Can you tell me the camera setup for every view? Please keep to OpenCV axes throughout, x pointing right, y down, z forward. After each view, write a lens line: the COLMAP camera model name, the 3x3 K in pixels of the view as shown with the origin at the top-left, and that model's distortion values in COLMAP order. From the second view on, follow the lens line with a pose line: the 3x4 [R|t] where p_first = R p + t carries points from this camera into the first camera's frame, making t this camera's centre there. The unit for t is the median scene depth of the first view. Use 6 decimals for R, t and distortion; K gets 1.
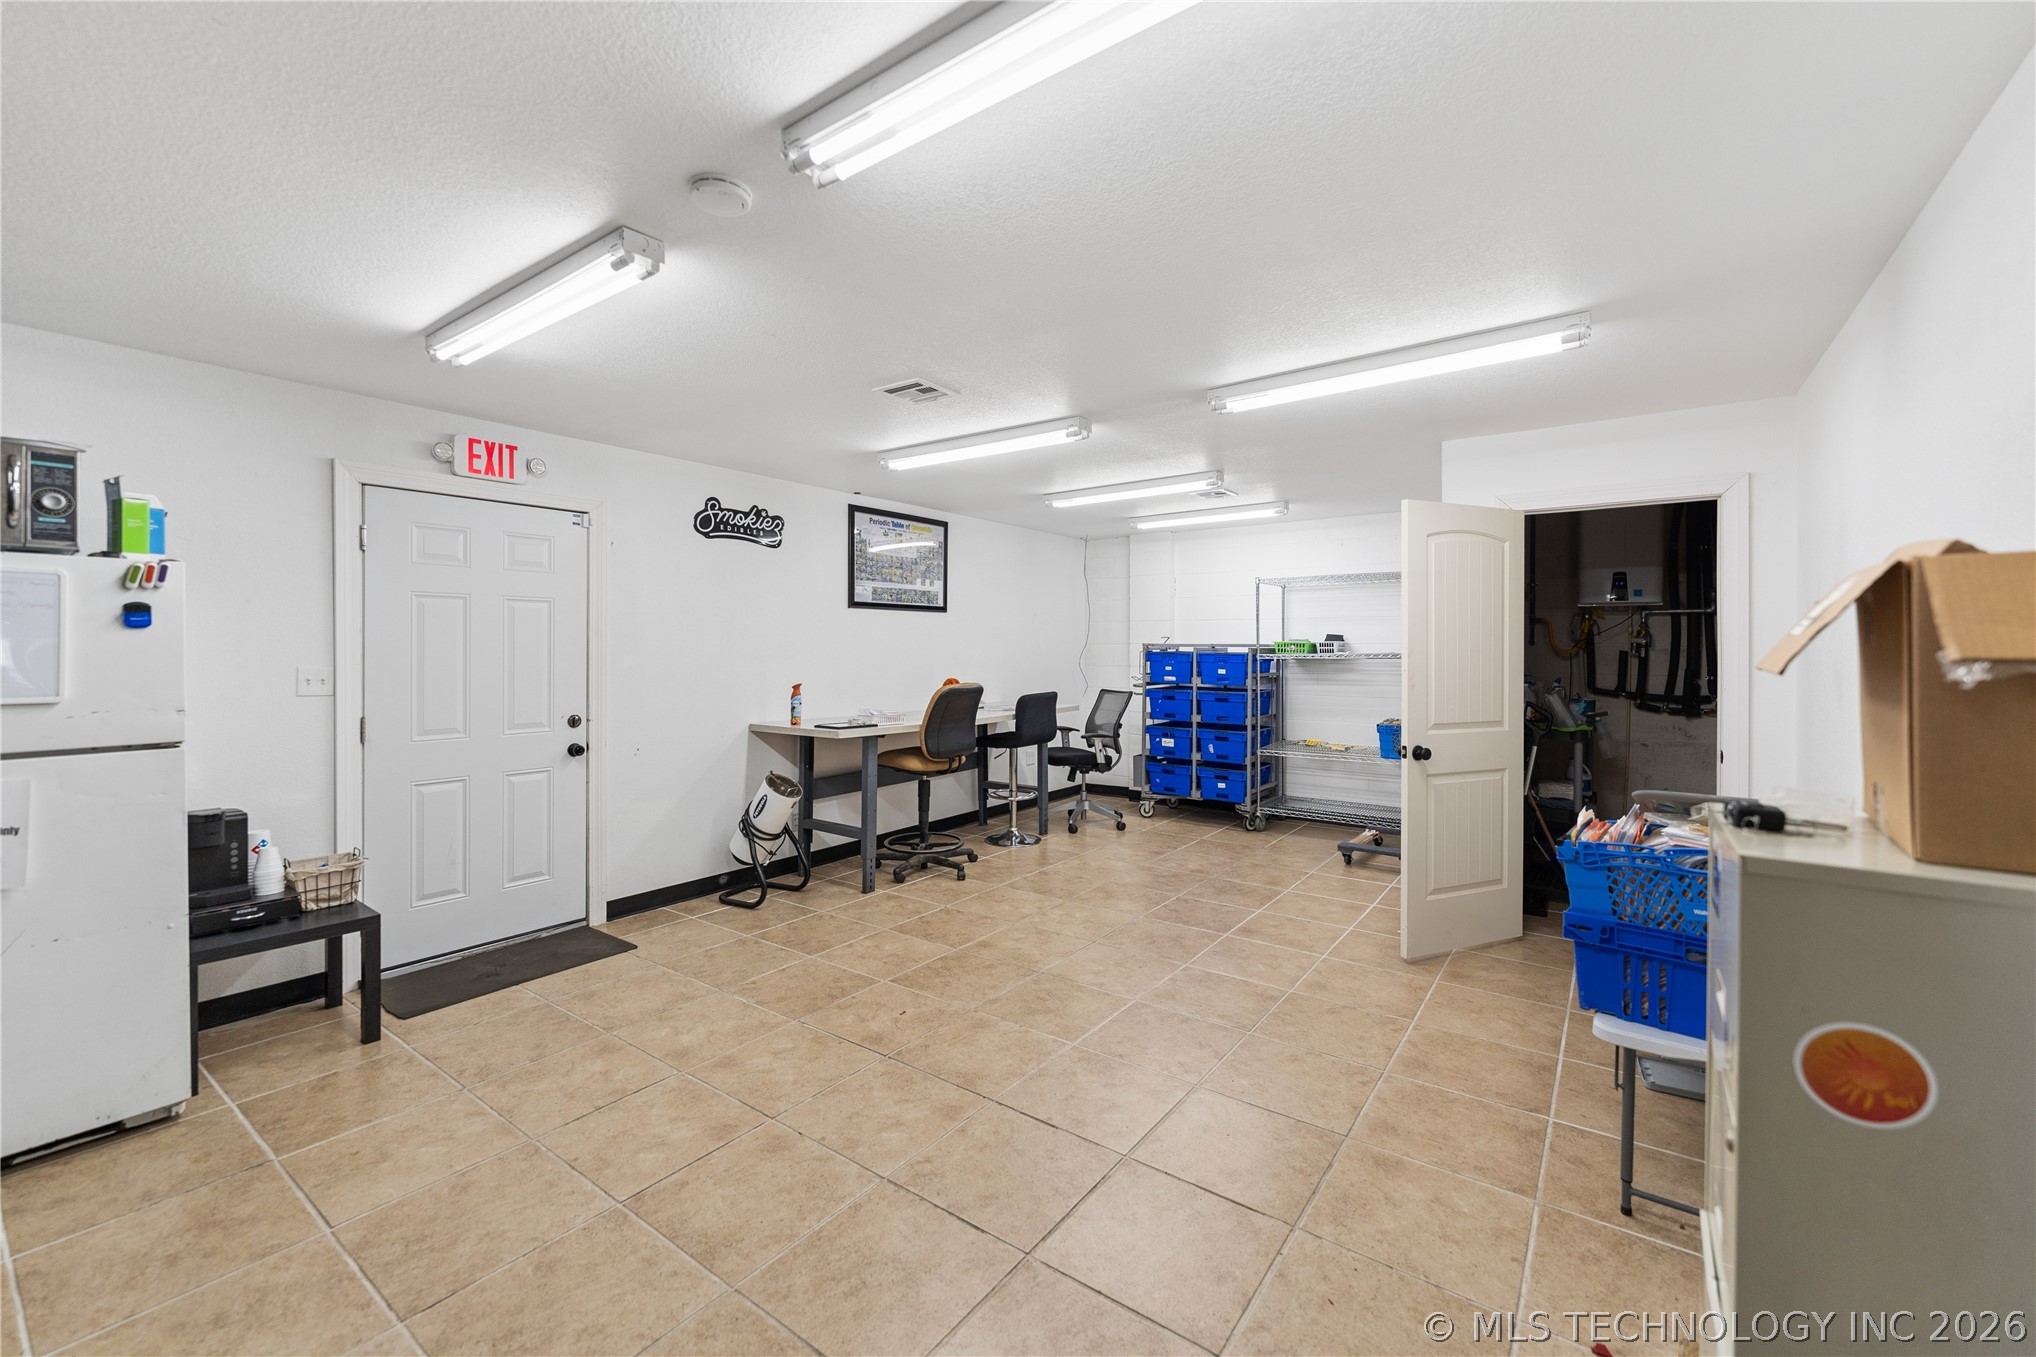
lens RADIAL K [[825.0, 0, 1008.2], [0, 825.0, 660.3], [0, 0, 1]] dist [-0.002363, -0.000064]
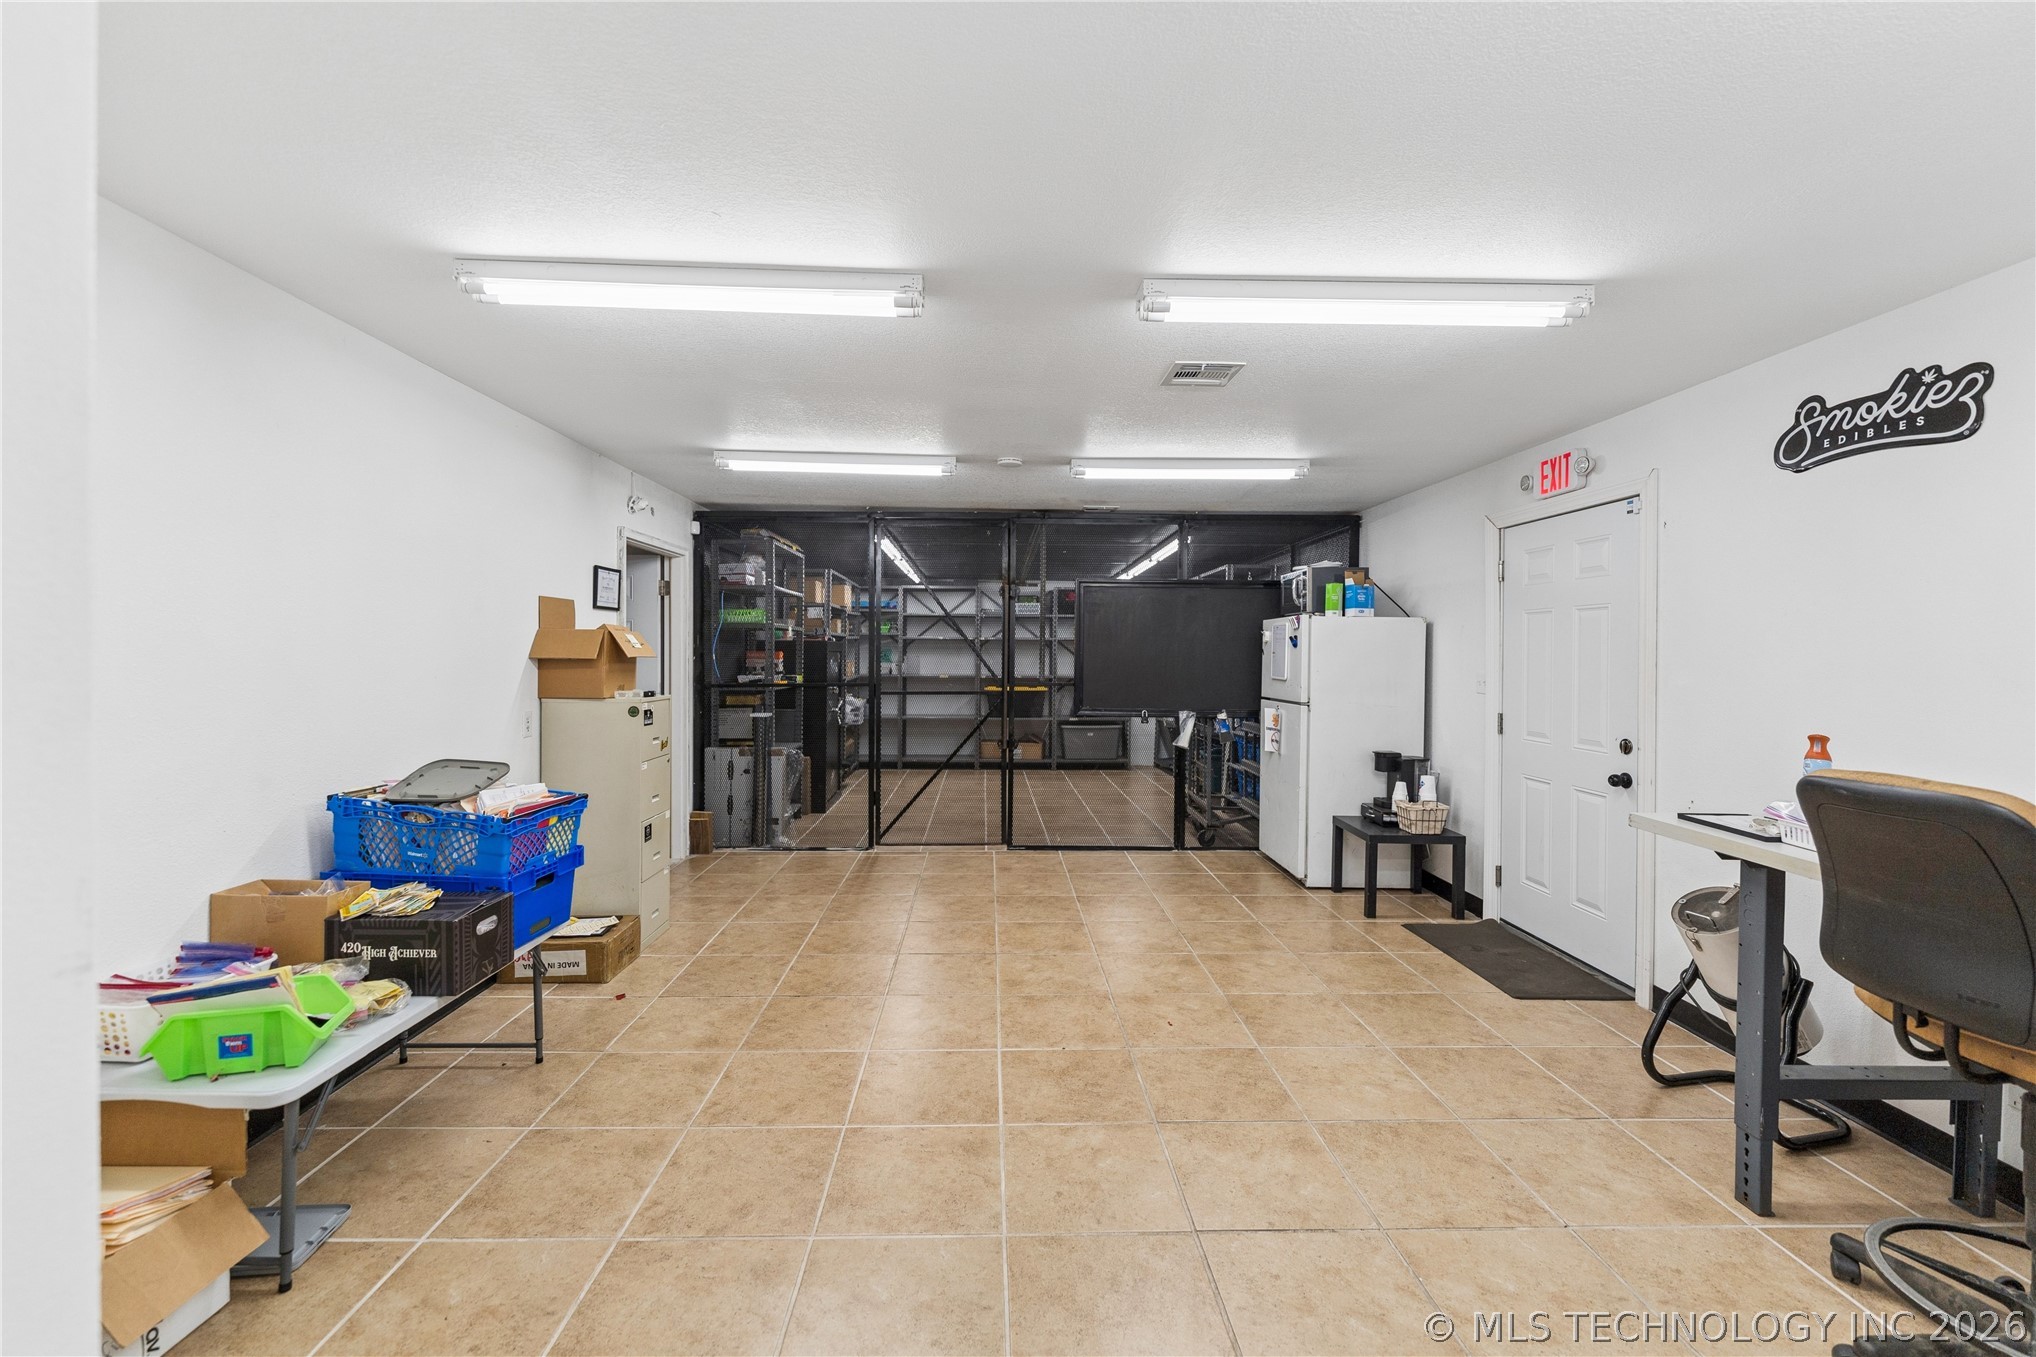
lens RADIAL K [[825.0, 0, 1006.3], [0, 825.0, 664.3], [0, 0, 1]] dist [-0.002363, -0.000064]
pose [[-0.787375, 0.001439, -0.616473, 0.540781], [-0.017141, 0.999560, 0.024226, -0.021630], [0.616236, 0.029641, -0.787003, 1.394720]]
